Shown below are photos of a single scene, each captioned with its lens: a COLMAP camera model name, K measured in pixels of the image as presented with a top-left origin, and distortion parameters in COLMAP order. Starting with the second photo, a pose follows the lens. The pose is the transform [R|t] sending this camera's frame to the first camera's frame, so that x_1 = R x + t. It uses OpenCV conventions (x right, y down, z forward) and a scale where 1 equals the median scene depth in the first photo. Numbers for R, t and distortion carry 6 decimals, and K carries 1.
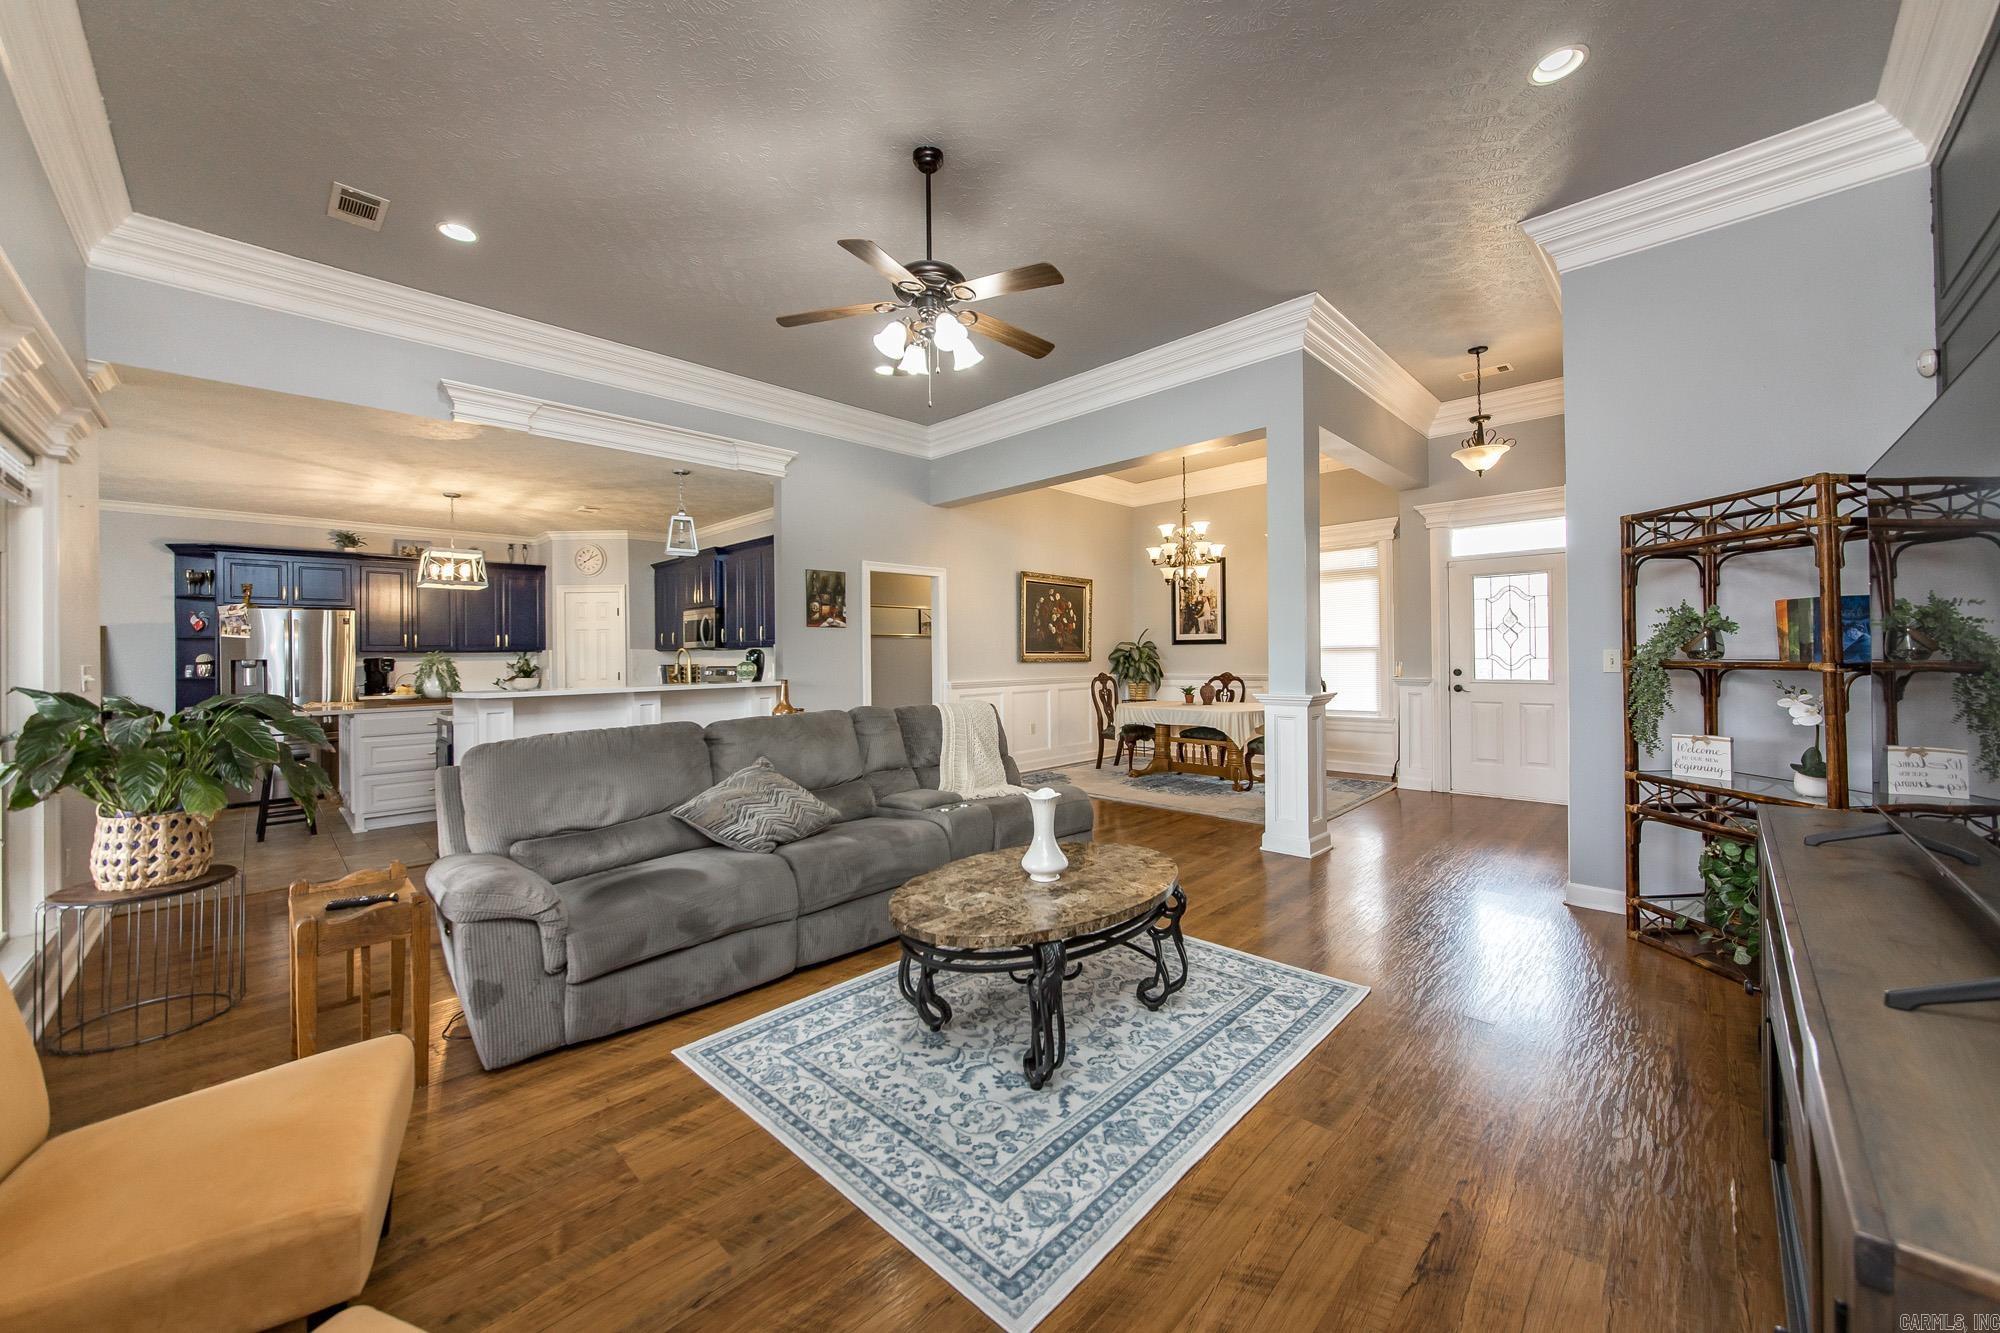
lens RADIAL K [[732.4, 0, 993.2], [0, 732.4, 653.2], [0, 0, 1]] dist [-0.007753, -0.000021]
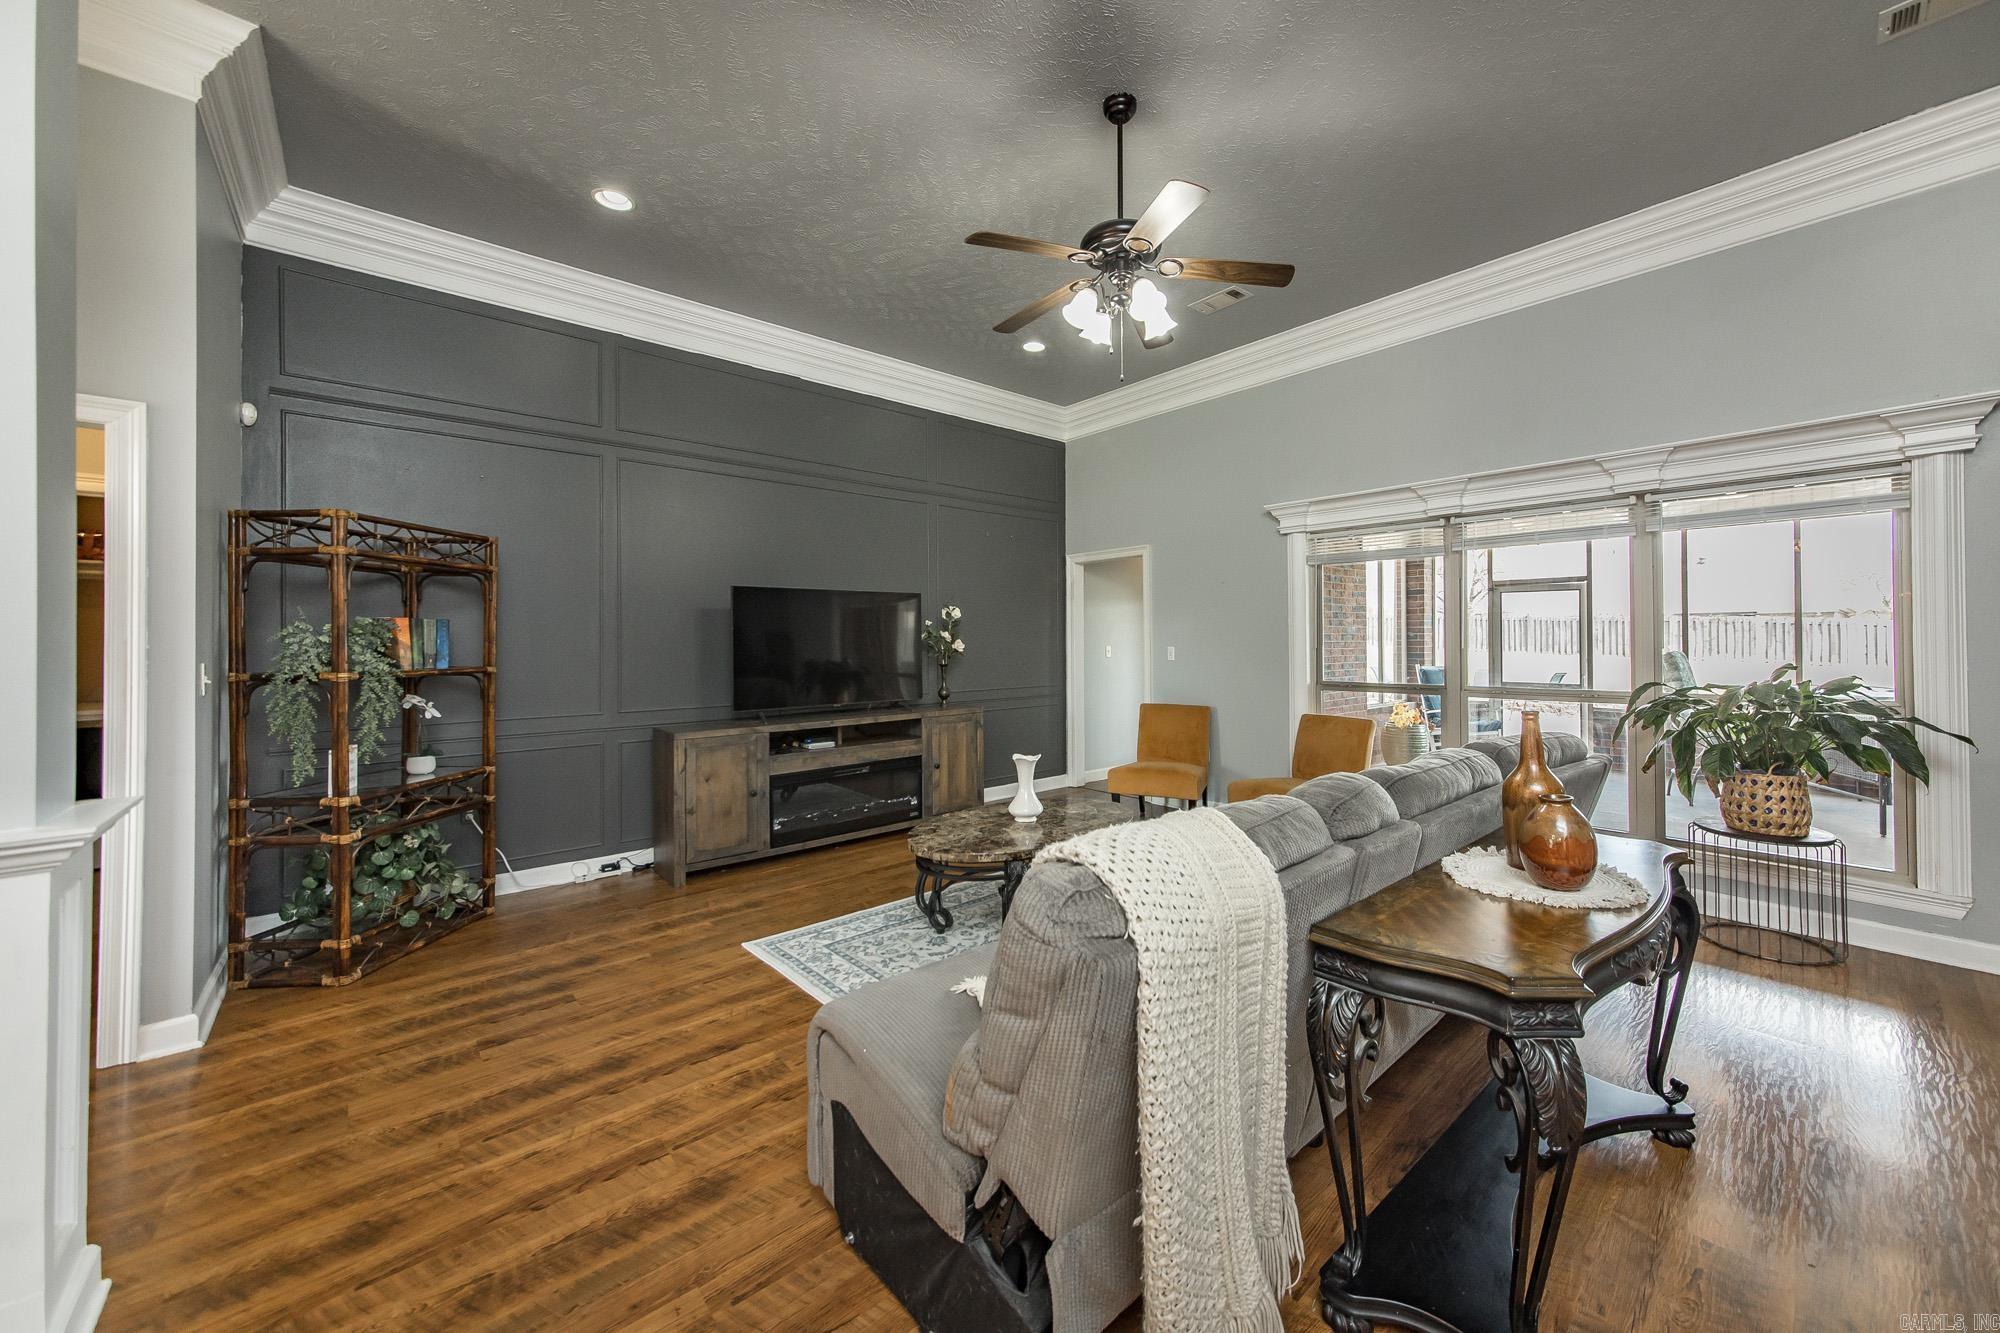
lens RADIAL K [[744.5, 0, 1043.4], [0, 744.5, 637.3], [0, 0, 1]] dist [0.000341, 0.000037]
pose [[-0.998672, 0.019265, 0.047776, -0.013186], [0.018842, 0.999779, -0.009304, -0.005105], [-0.047945, -0.008391, -0.998815, 0.947637]]
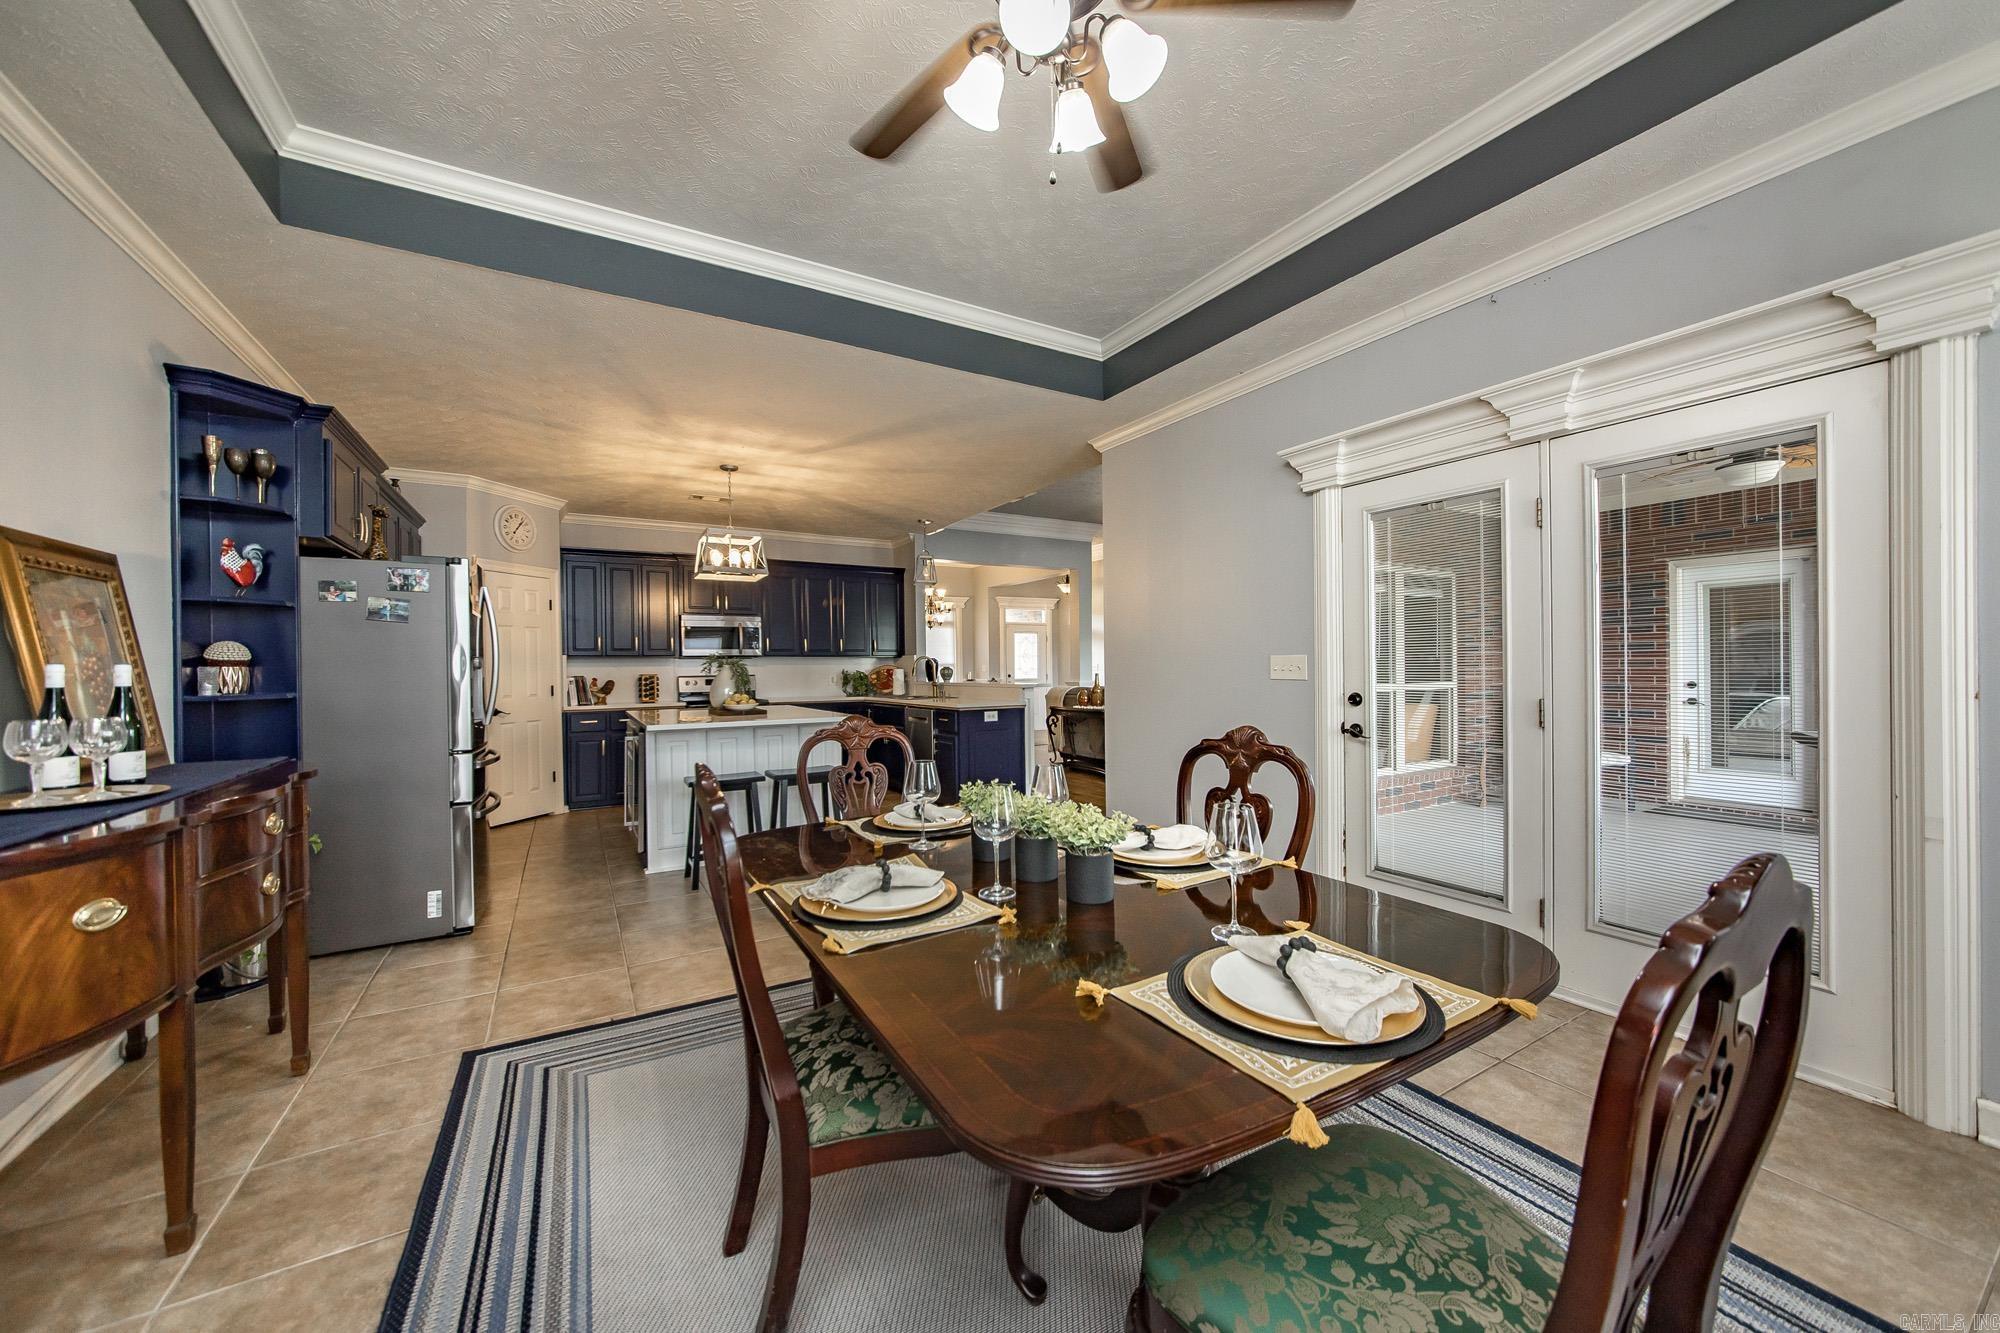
lens RADIAL K [[728.7, 0, 995.6], [0, 728.7, 676.7], [0, 0, 1]] dist [-0.006958, -0.000126]
pose [[0.259781, -0.002963, 0.965663, -1.482178], [0.006769, 0.999976, 0.001248, 0.025579], [-0.965644, 0.006213, 0.259795, 0.490399]]
